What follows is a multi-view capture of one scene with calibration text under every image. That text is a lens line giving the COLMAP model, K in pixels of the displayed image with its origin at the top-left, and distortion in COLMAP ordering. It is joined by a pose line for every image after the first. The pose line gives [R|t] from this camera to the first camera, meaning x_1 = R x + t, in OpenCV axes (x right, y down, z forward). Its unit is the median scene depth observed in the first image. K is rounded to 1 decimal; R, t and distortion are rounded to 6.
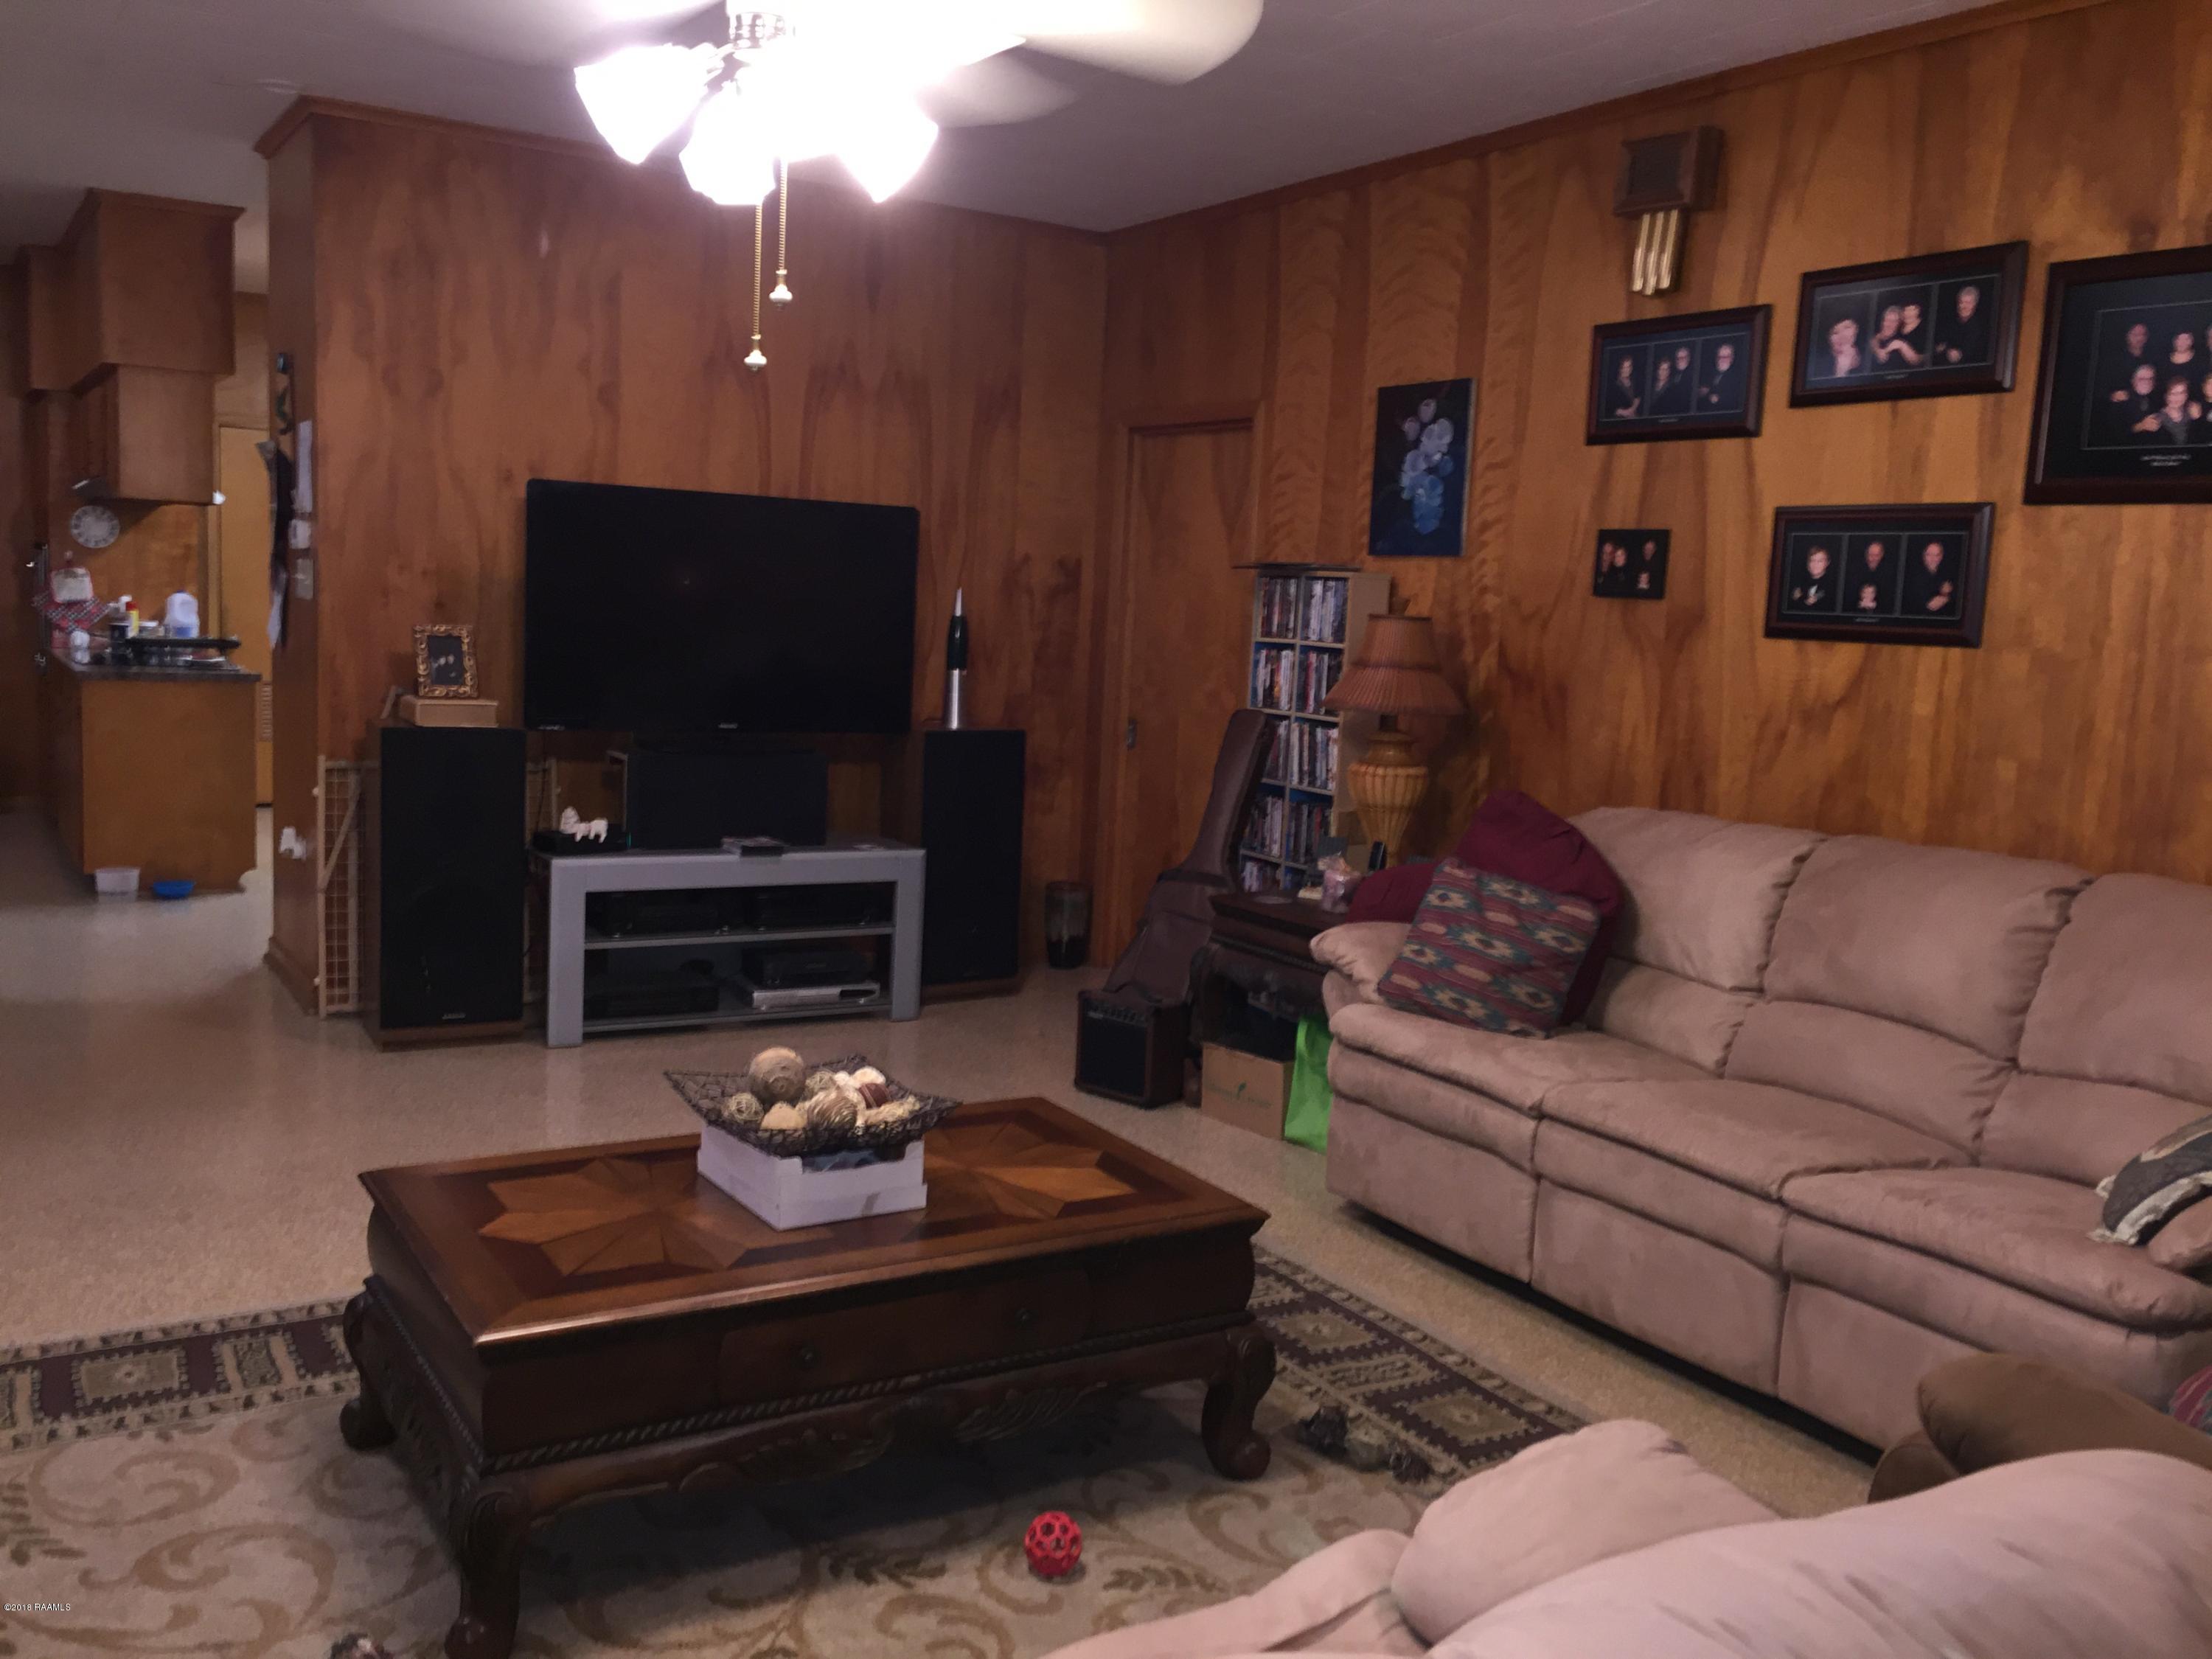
lens RADIAL K [[1874.4, 0, 1106.0], [0, 1874.4, 829.5], [0, 0, 1]] dist [-0.001300, -0.007501]
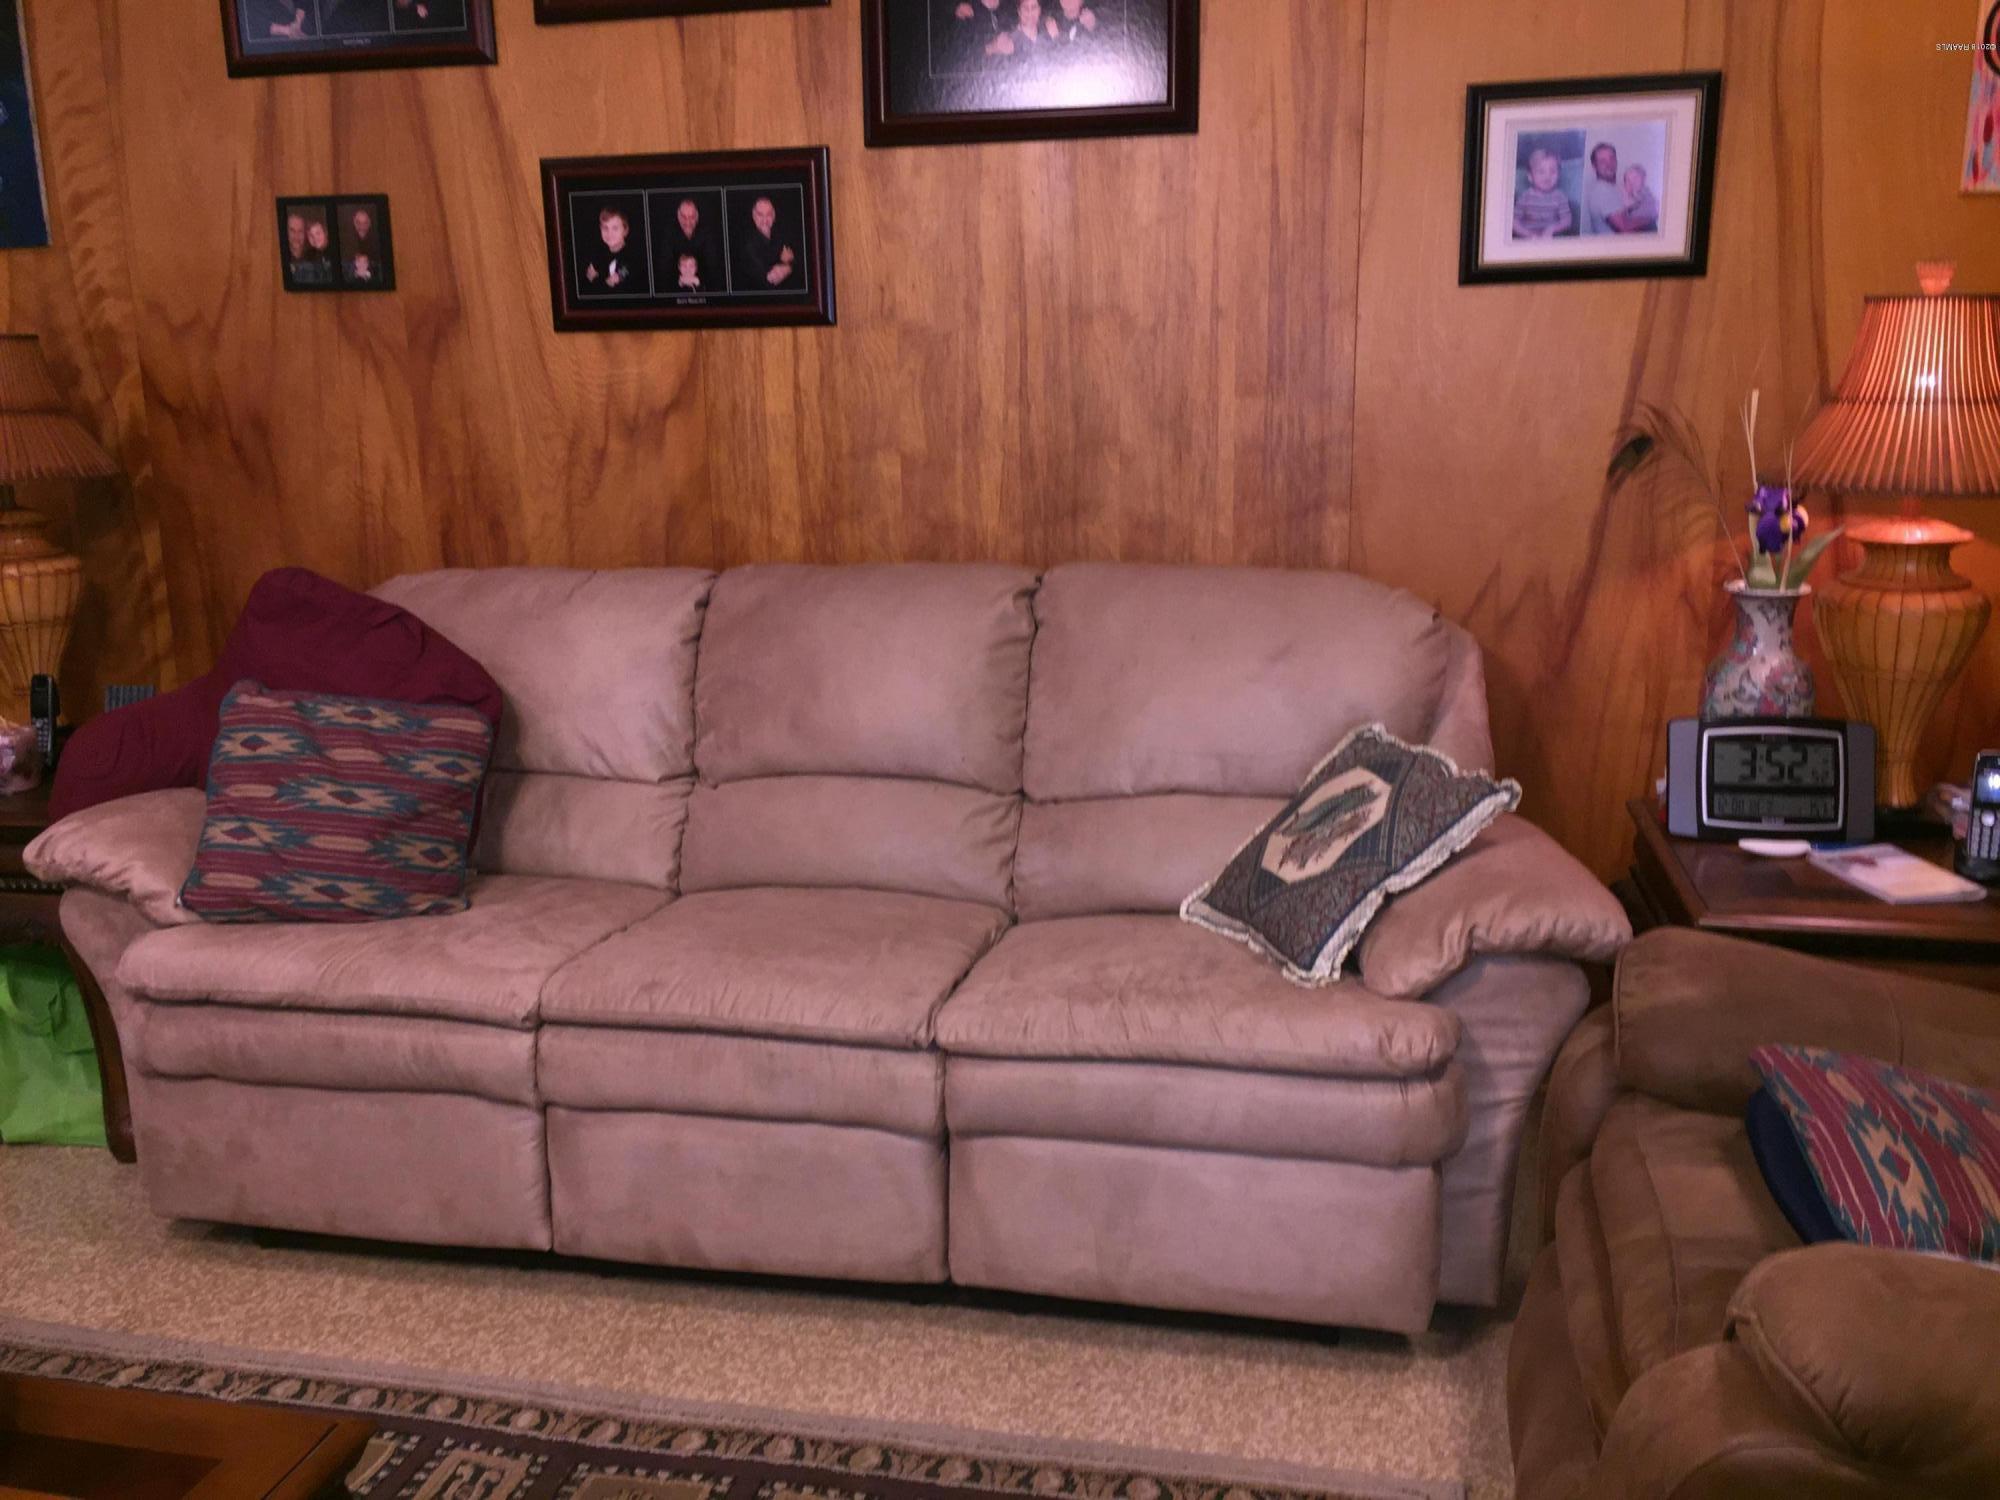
lens RADIAL K [[1714.7, 0, 1000.0], [0, 1714.7, 750.0], [0, 0, 1]] dist [0.098368, -0.152711]
pose [[0.693555, -0.215471, 0.687425, -0.062752], [0.141148, 0.976371, 0.163634, -0.025468], [-0.706441, -0.016460, 0.707581, 0.376706]]
